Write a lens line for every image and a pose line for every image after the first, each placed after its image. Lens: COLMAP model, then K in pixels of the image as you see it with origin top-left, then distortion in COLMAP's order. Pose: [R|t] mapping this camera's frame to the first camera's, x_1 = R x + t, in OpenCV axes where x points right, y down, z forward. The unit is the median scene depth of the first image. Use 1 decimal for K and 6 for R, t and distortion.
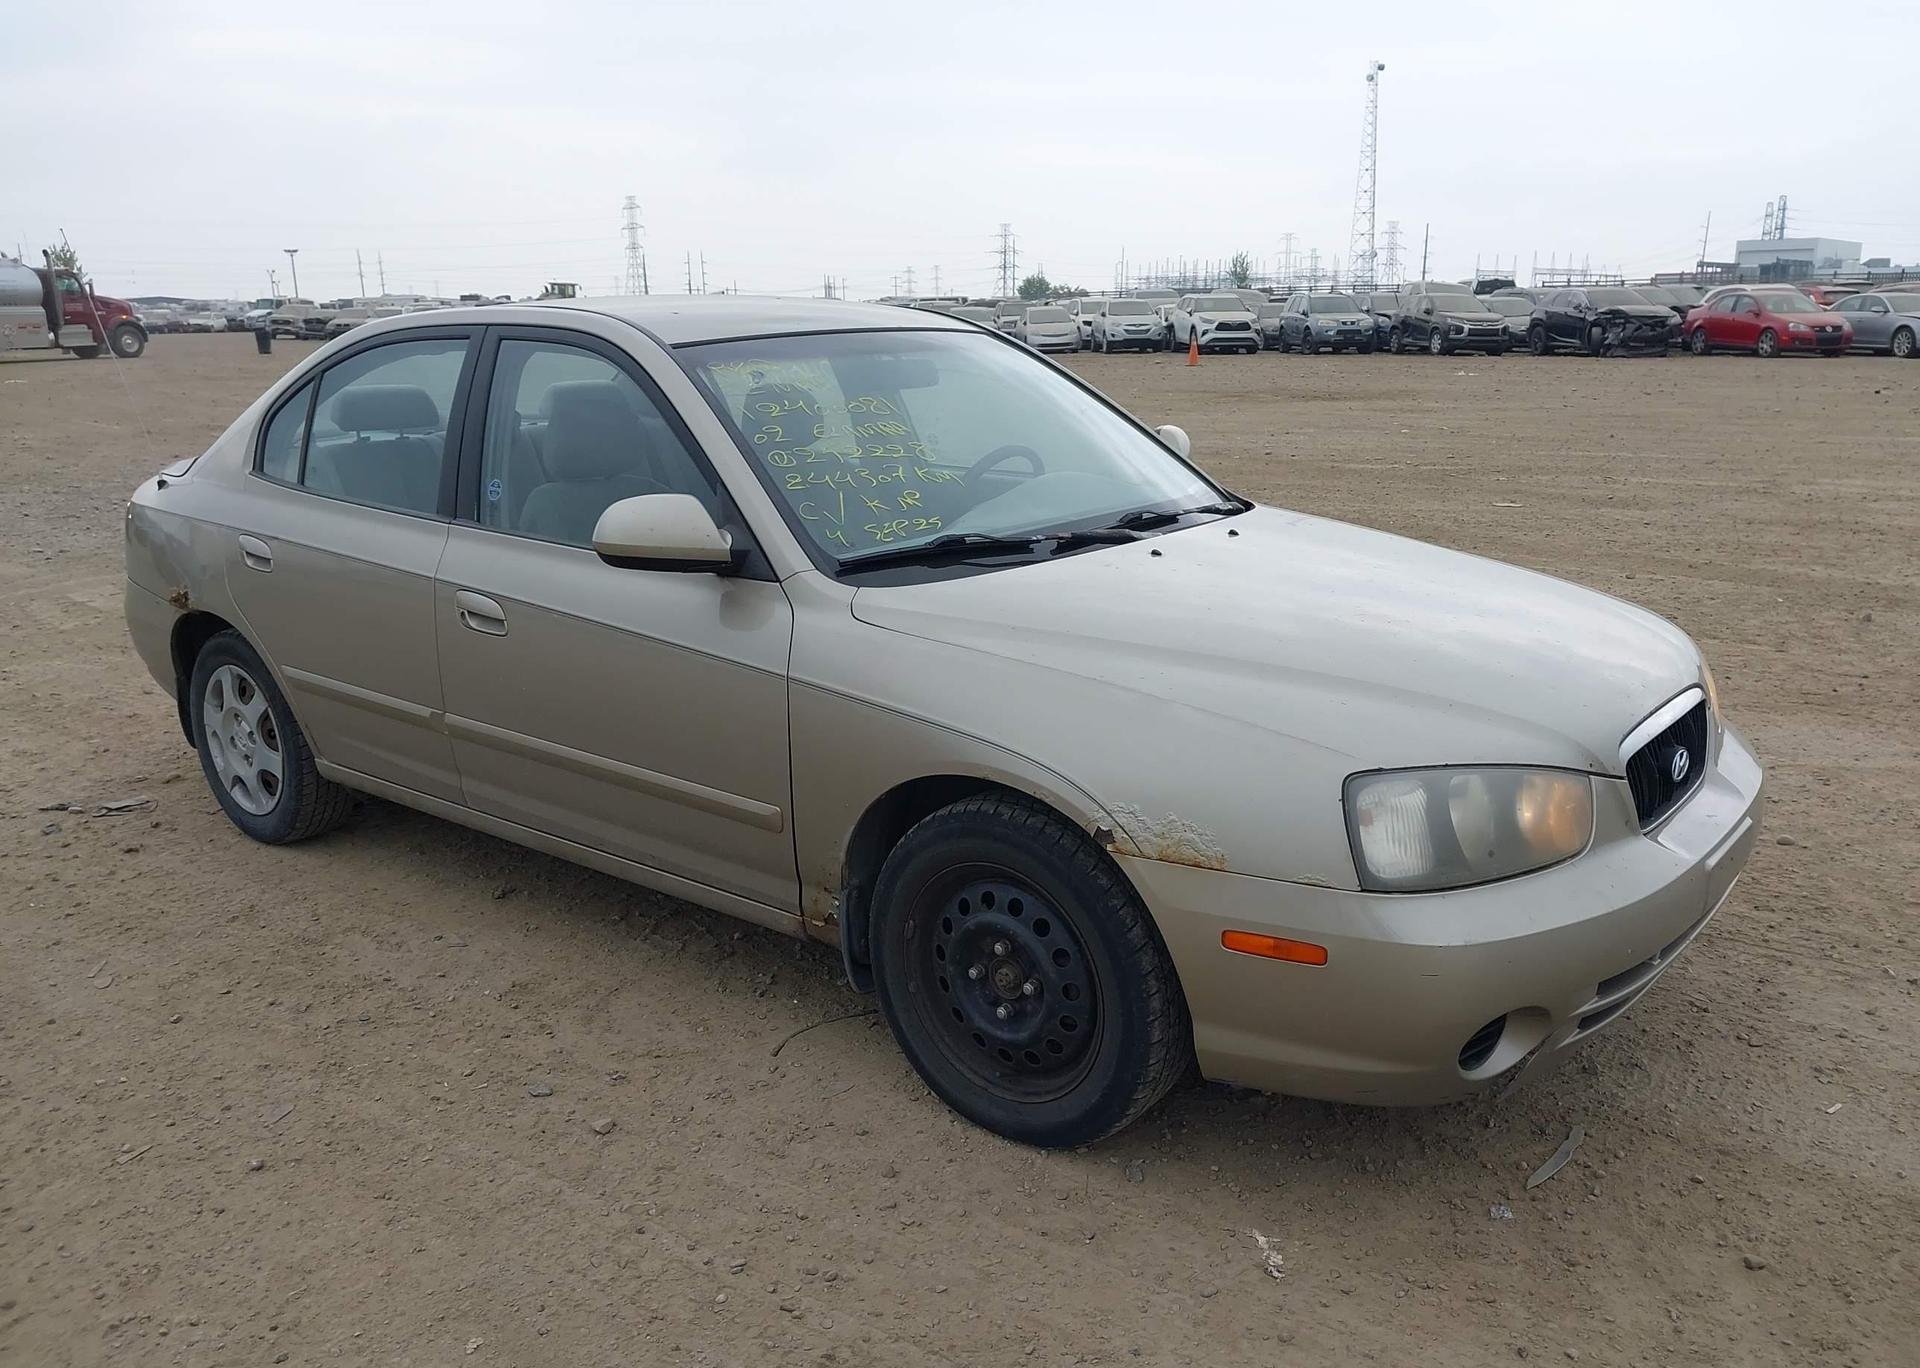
lens RADIAL K [[1520.8, 0, 963.2], [0, 1520.8, 707.5], [0, 0, 1]] dist [0.042609, -0.054393]
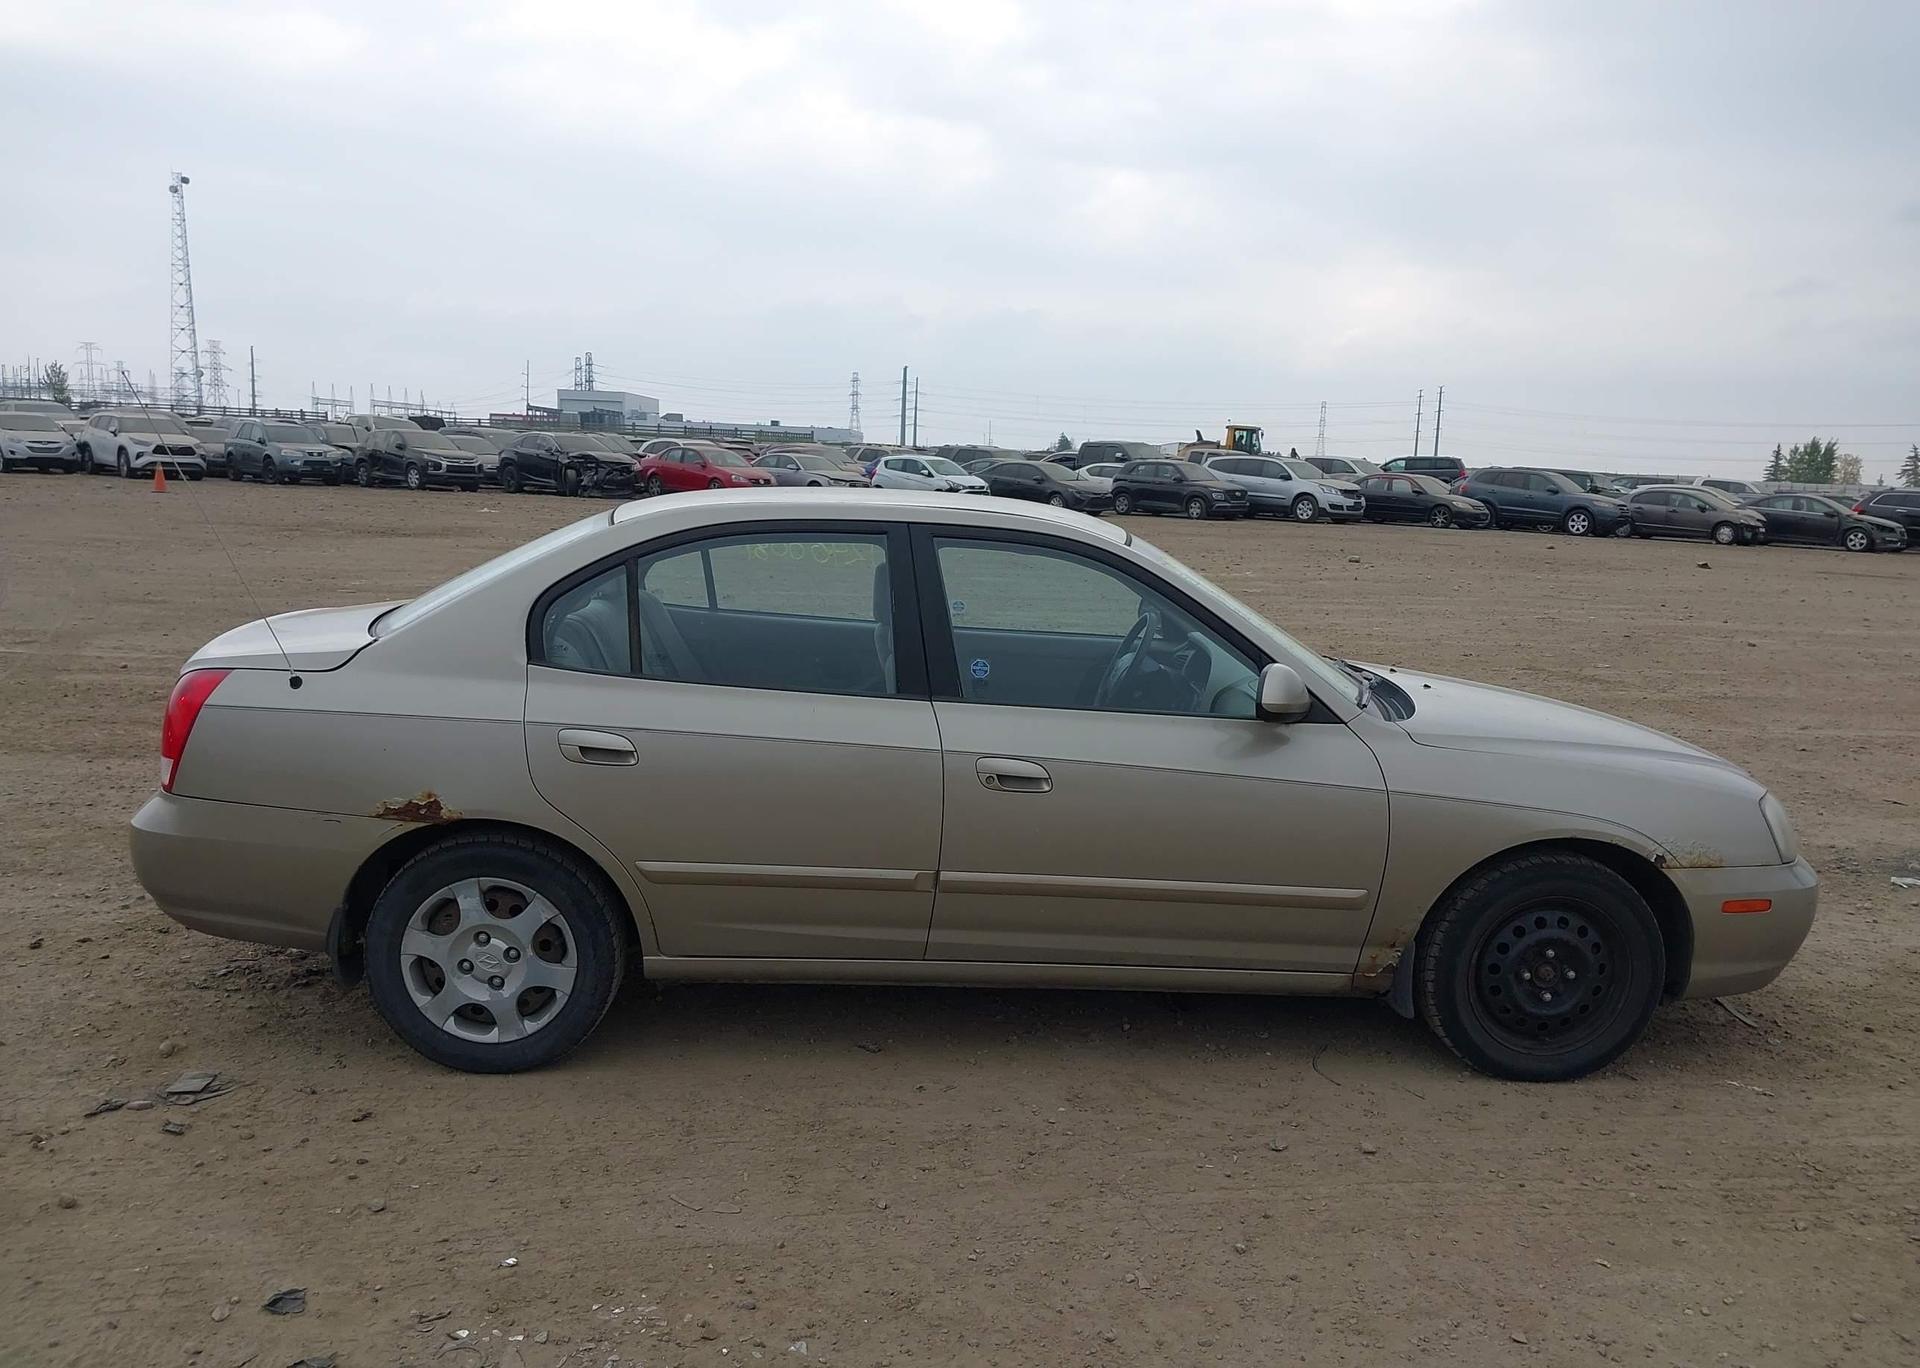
lens RADIAL K [[1517.4, 0, 969.3], [0, 1517.4, 720.0], [0, 0, 1]] dist [0.065208, -0.094601]
pose [[0.744344, -0.073454, 0.663744, -0.110737], [0.121635, 0.992218, -0.026601, -0.007920], [-0.656625, 0.100535, 0.747487, 0.017934]]
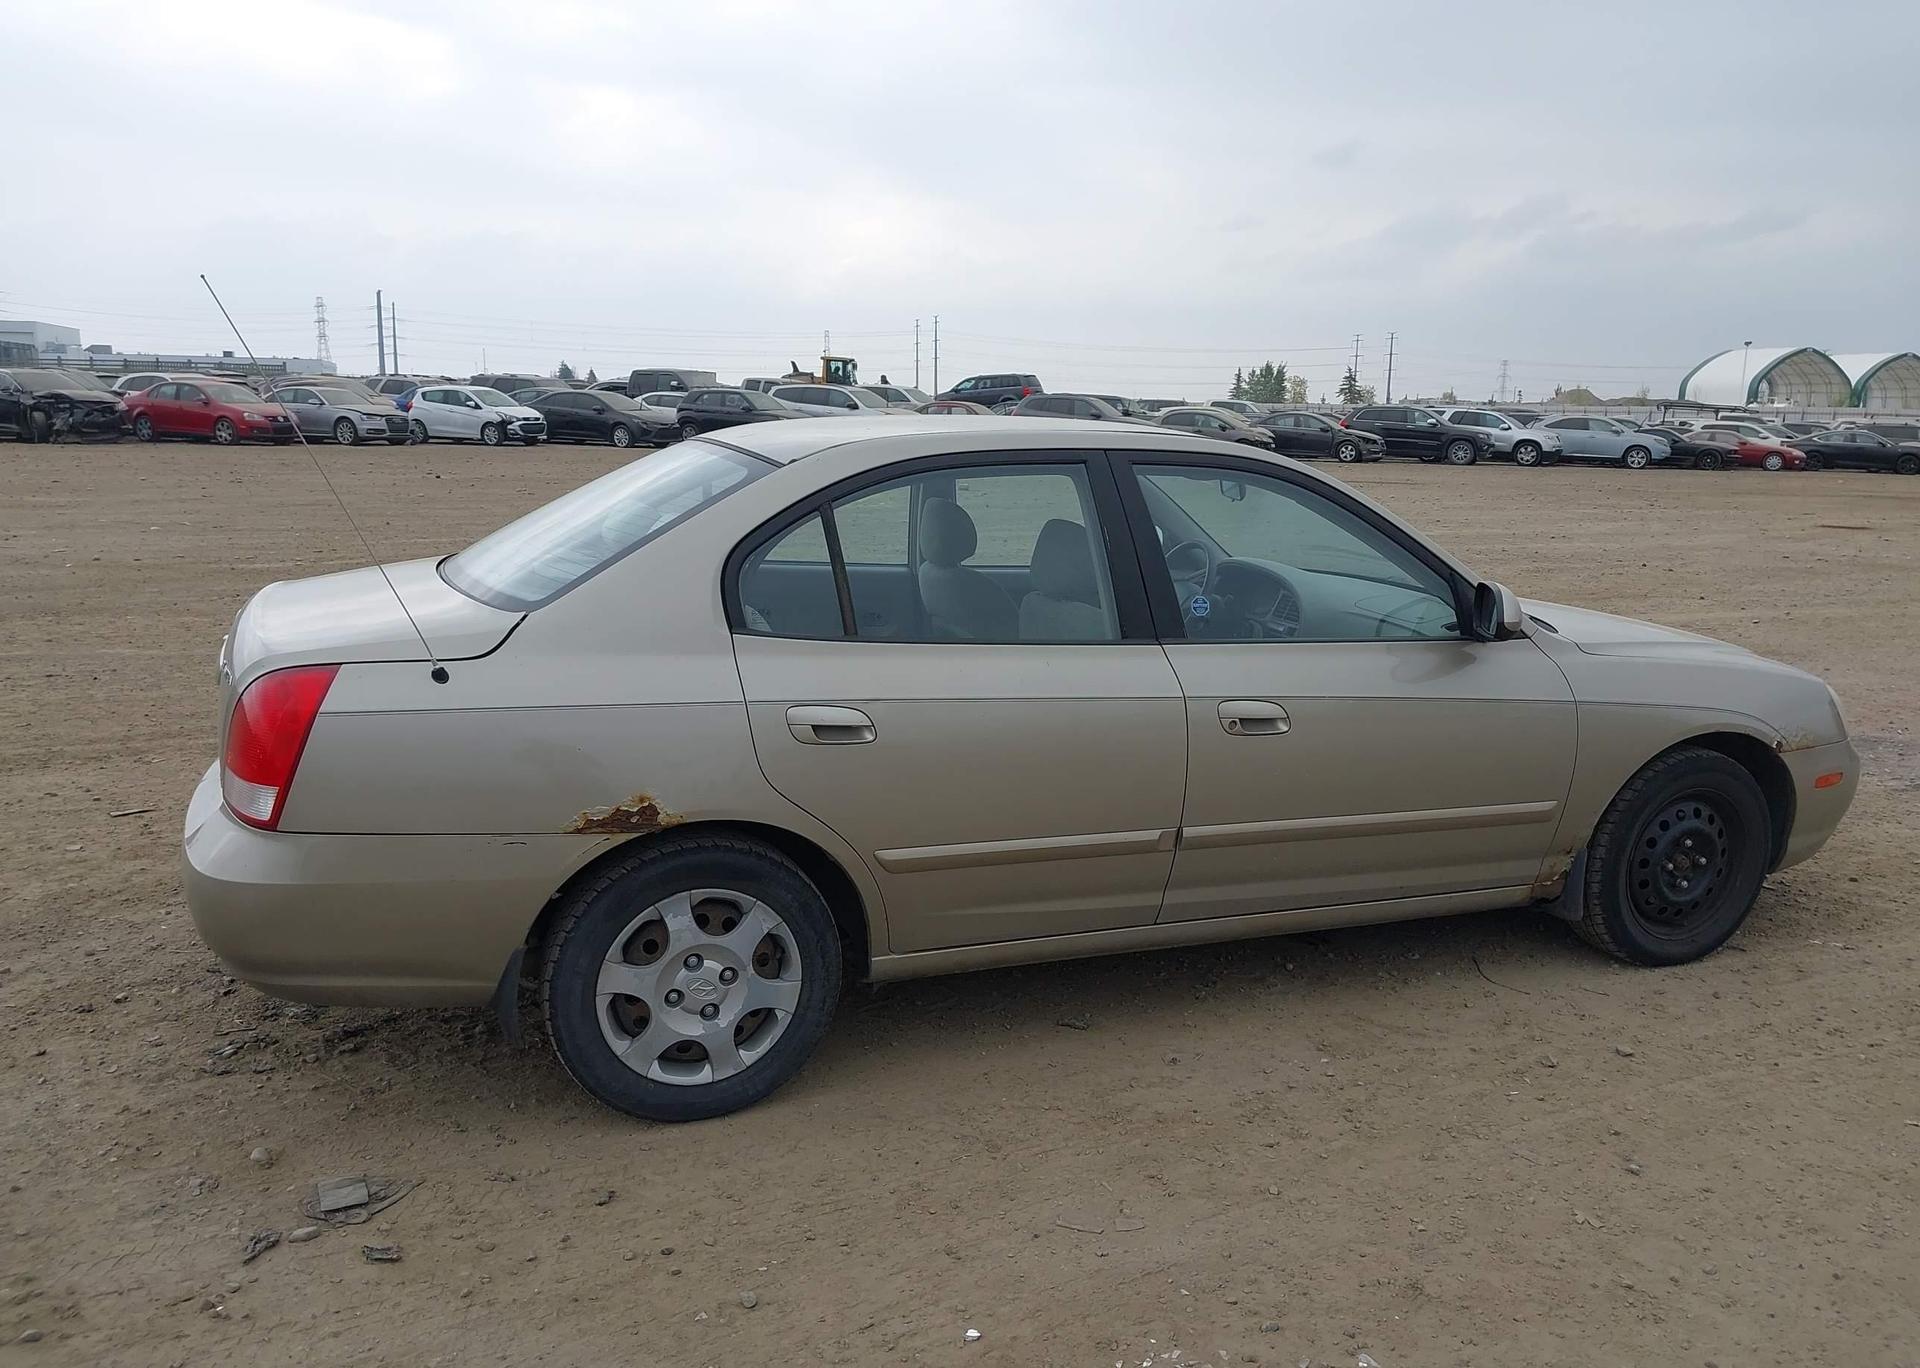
lens RADIAL K [[1520.8, 0, 963.2], [0, 1520.8, 707.5], [0, 0, 1]] dist [0.042609, -0.054393]
pose [[0.495875, -0.149041, 0.855508, -0.135203], [0.192822, 0.979466, 0.058871, -0.017491], [-0.846716, 0.135768, 0.514431, 0.063802]]
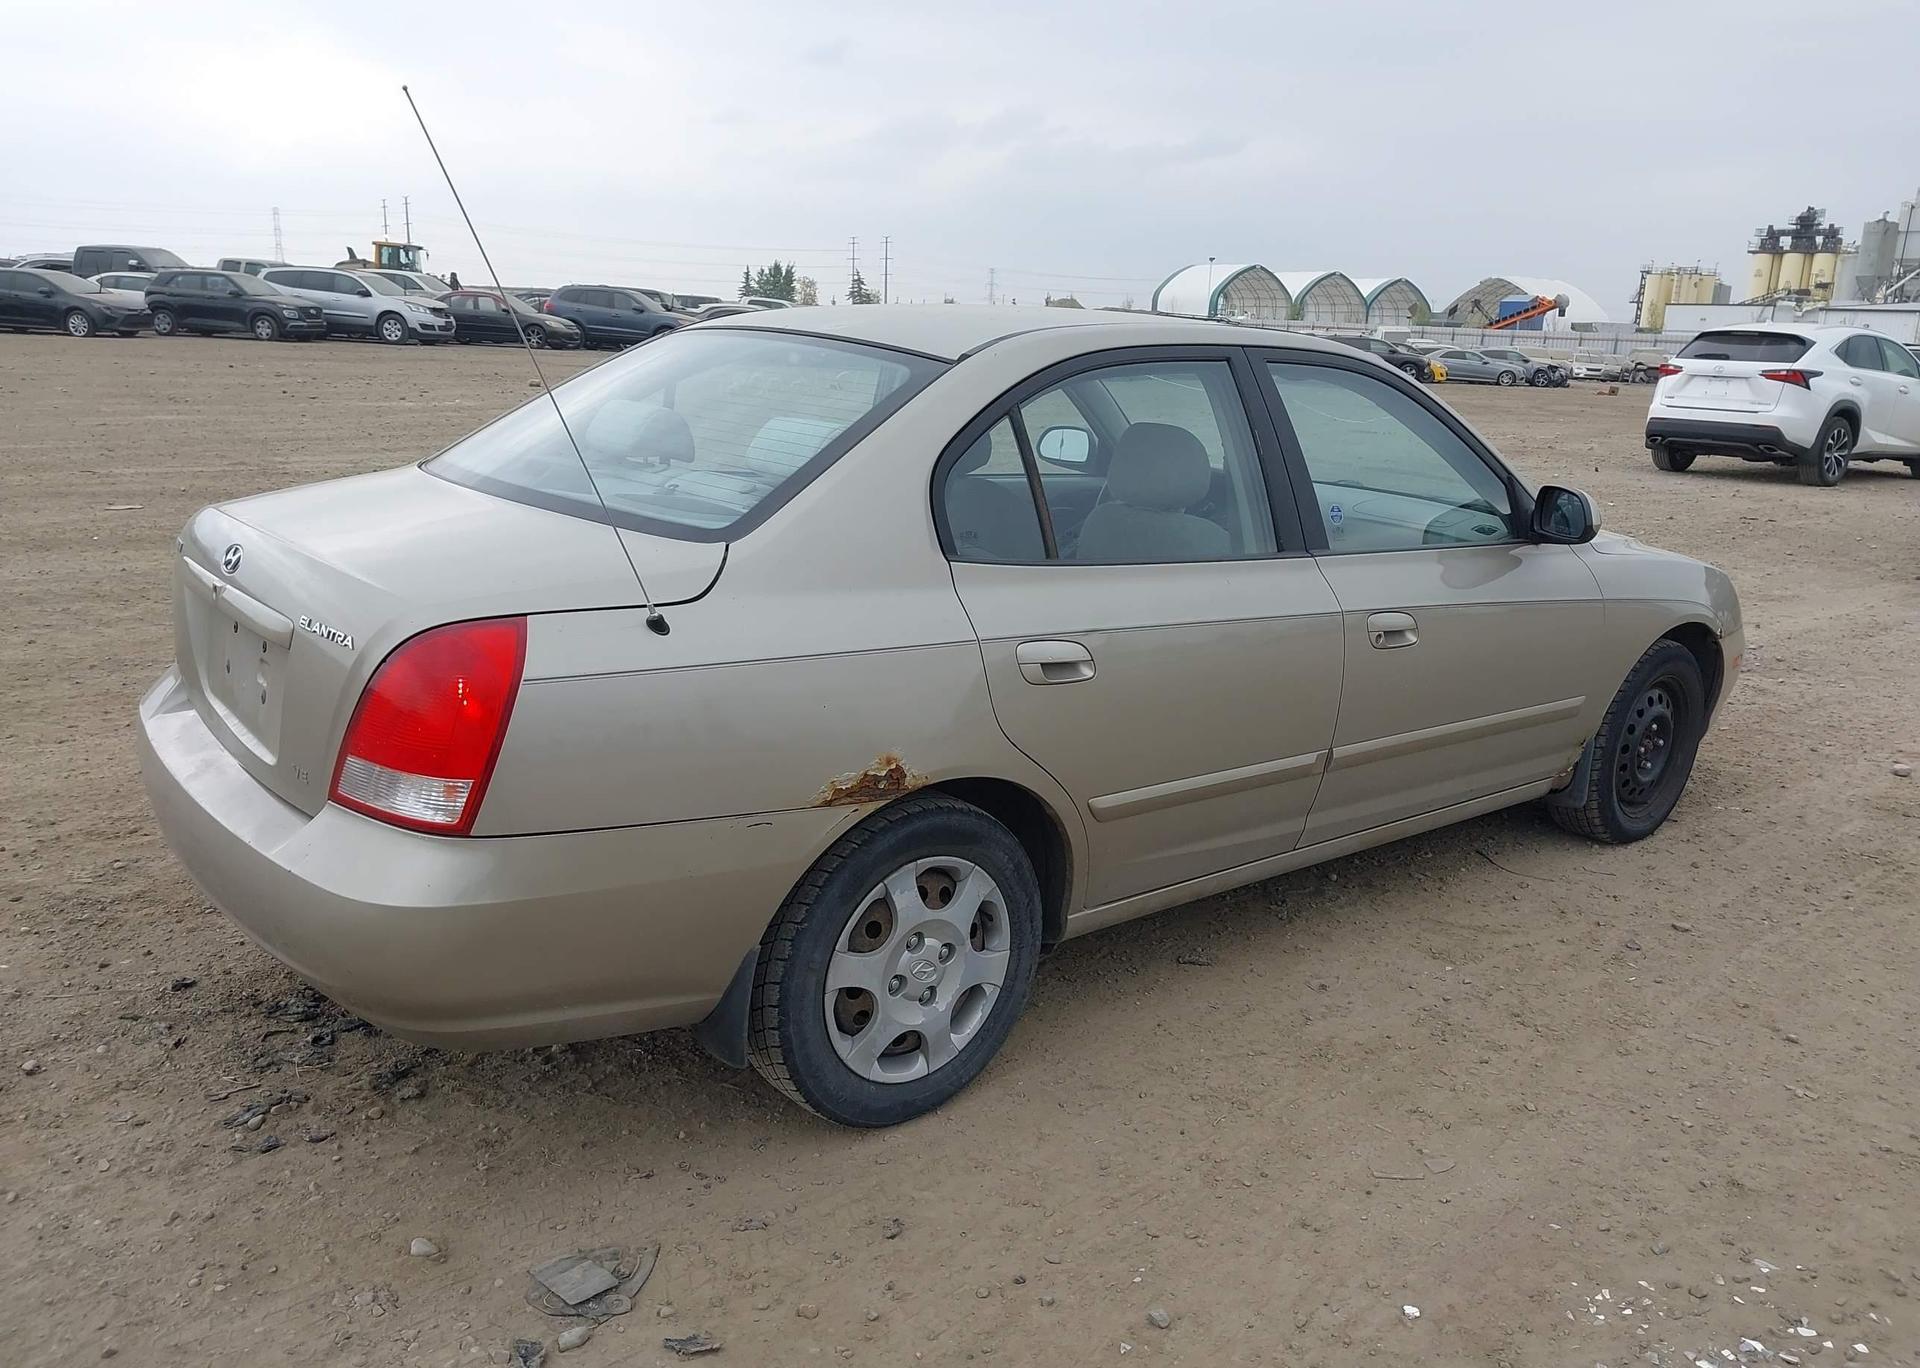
lens RADIAL K [[1517.4, 0, 969.3], [0, 1517.4, 720.0], [0, 0, 1]] dist [0.065208, -0.094601]
pose [[0.188808, -0.230896, 0.954483, -0.139721], [0.204137, 0.959961, 0.191840, -0.026563], [-0.960562, 0.158625, 0.228383, 0.107092]]
